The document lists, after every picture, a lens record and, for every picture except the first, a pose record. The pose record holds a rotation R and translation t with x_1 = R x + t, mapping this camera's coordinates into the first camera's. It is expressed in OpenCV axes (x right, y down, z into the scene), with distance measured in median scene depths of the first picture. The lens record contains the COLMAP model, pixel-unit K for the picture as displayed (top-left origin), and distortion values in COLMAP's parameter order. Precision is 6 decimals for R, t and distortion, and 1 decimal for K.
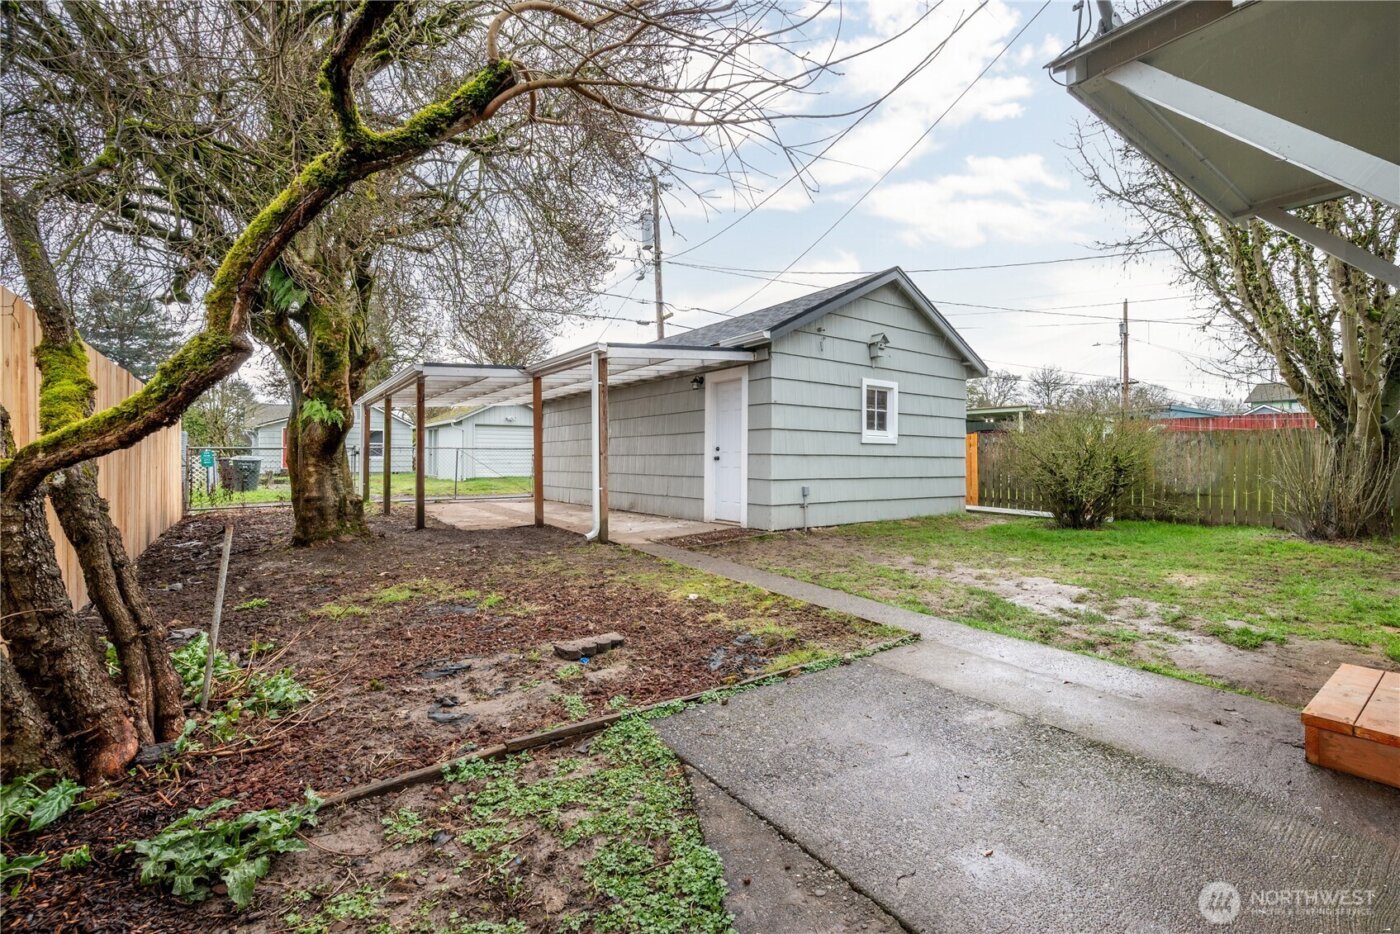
lens RADIAL K [[584.4, 0, 700.0], [0, 584.4, 467.0], [0, 0, 1]] dist [-0.002408, -0.000080]
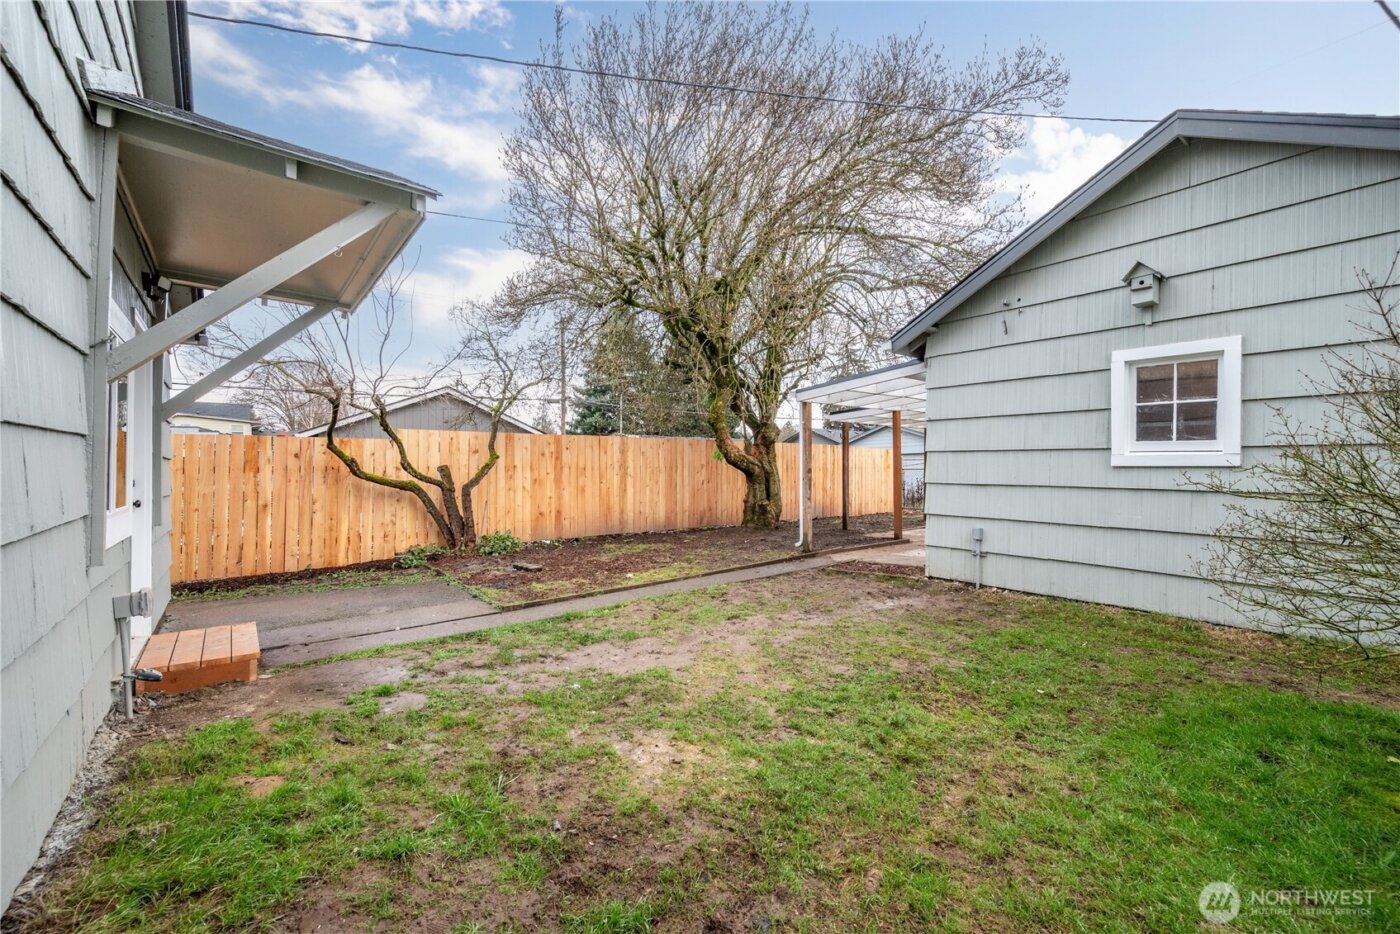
lens RADIAL K [[584.4, 0, 700.0], [0, 584.4, 467.0], [0, 0, 1]] dist [-0.002408, -0.000080]
pose [[0.046434, -0.002299, -0.998919, 0.838359], [-0.018064, 0.999832, -0.003141, -0.031987], [0.998758, 0.018190, 0.046384, 0.582495]]
